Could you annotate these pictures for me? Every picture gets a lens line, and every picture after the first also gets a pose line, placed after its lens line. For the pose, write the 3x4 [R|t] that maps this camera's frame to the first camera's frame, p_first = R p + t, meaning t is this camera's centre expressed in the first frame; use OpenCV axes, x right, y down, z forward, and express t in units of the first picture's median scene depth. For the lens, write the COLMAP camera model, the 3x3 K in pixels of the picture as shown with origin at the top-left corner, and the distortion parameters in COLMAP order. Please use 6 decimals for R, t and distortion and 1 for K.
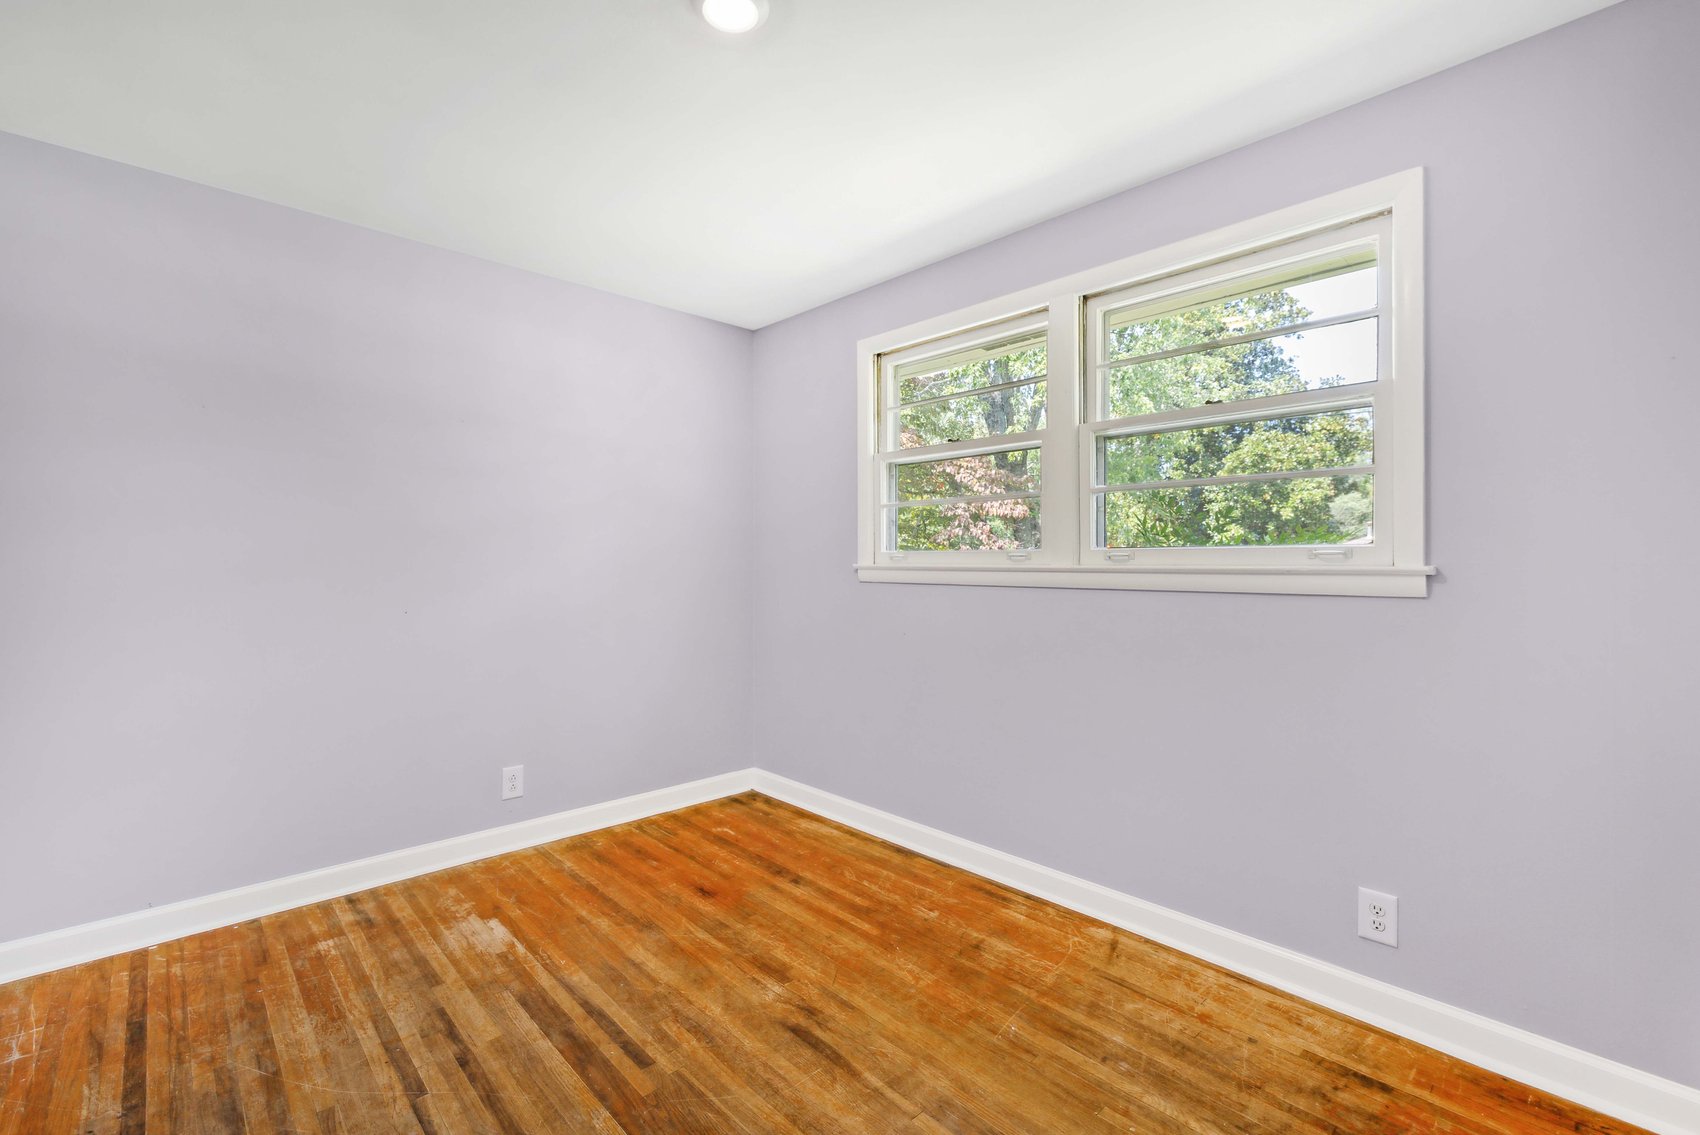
lens RADIAL K [[706.8, 0, 864.2], [0, 706.8, 565.0], [0, 0, 1]] dist [0.000284, 0.000553]
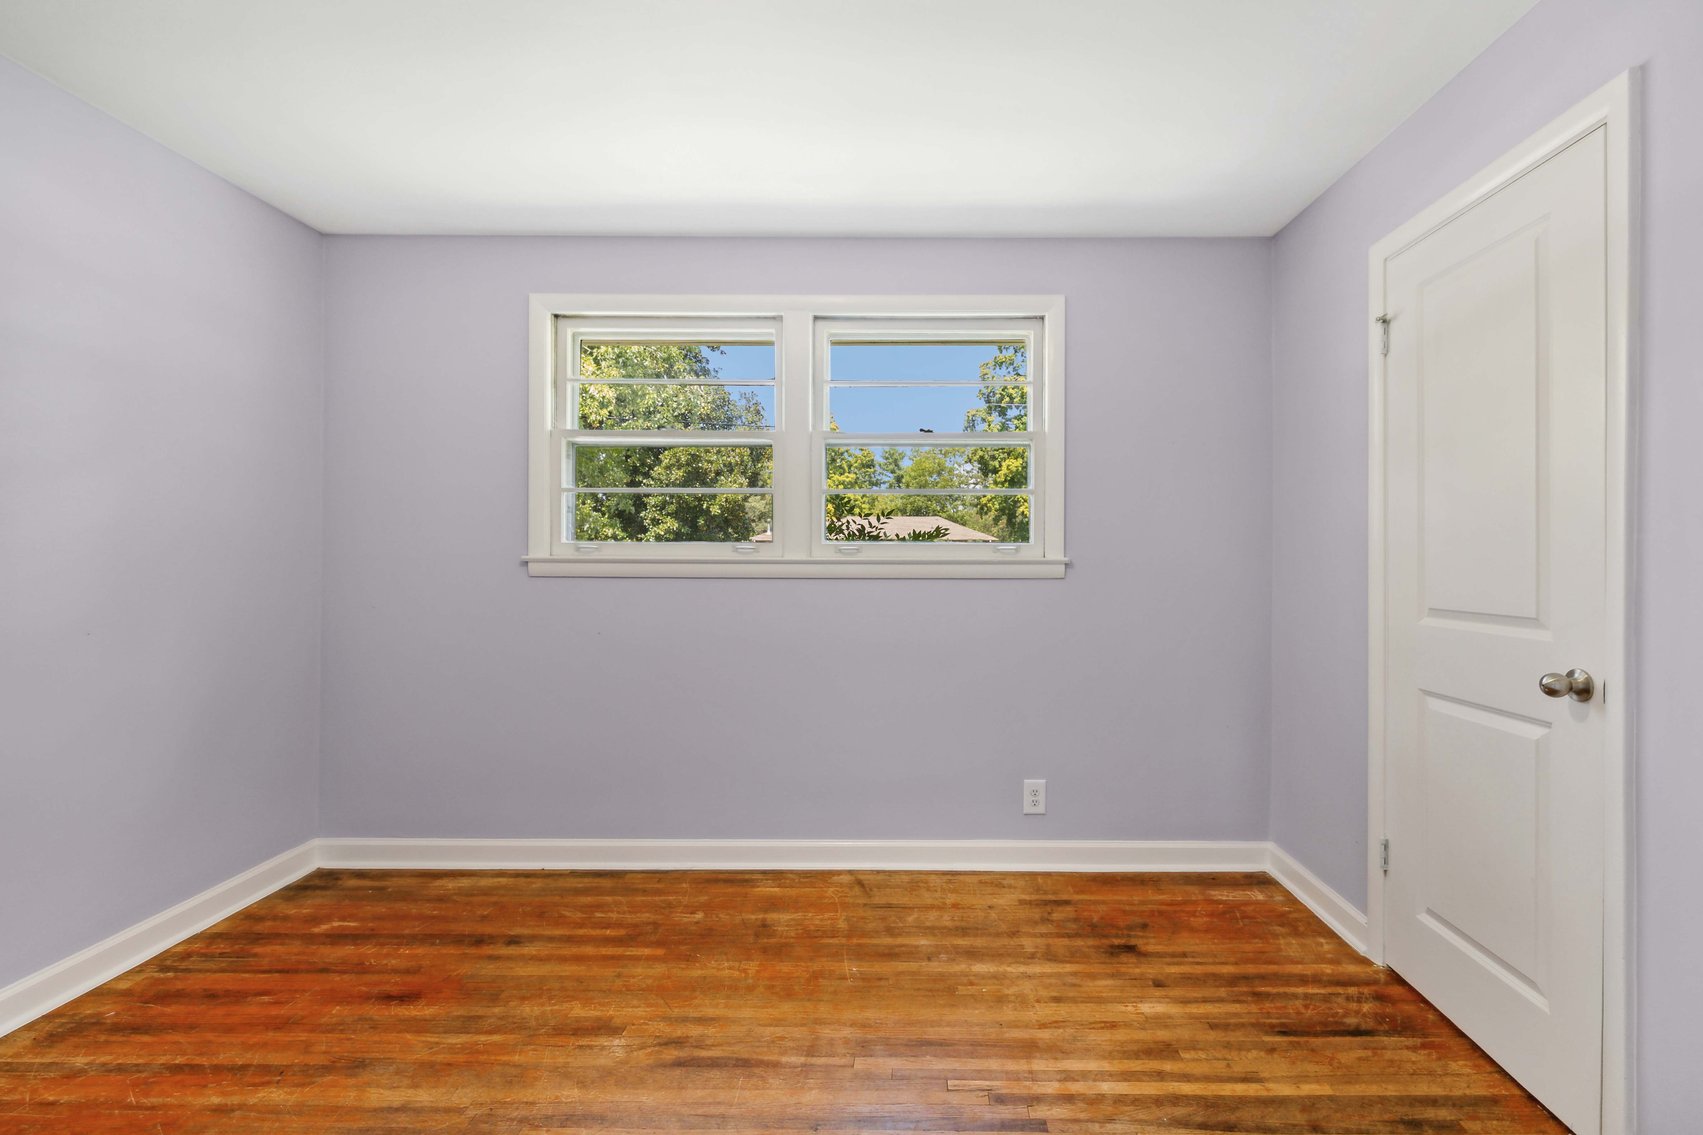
lens RADIAL K [[731.8, 0, 884.2], [0, 731.8, 555.7], [0, 0, 1]] dist [0.000735, 0.001264]
pose [[0.717147, 0.000805, 0.696921, -0.462516], [0.000532, 0.999998, -0.001702, 0.000486], [-0.696922, 0.001591, 0.717146, 0.107731]]
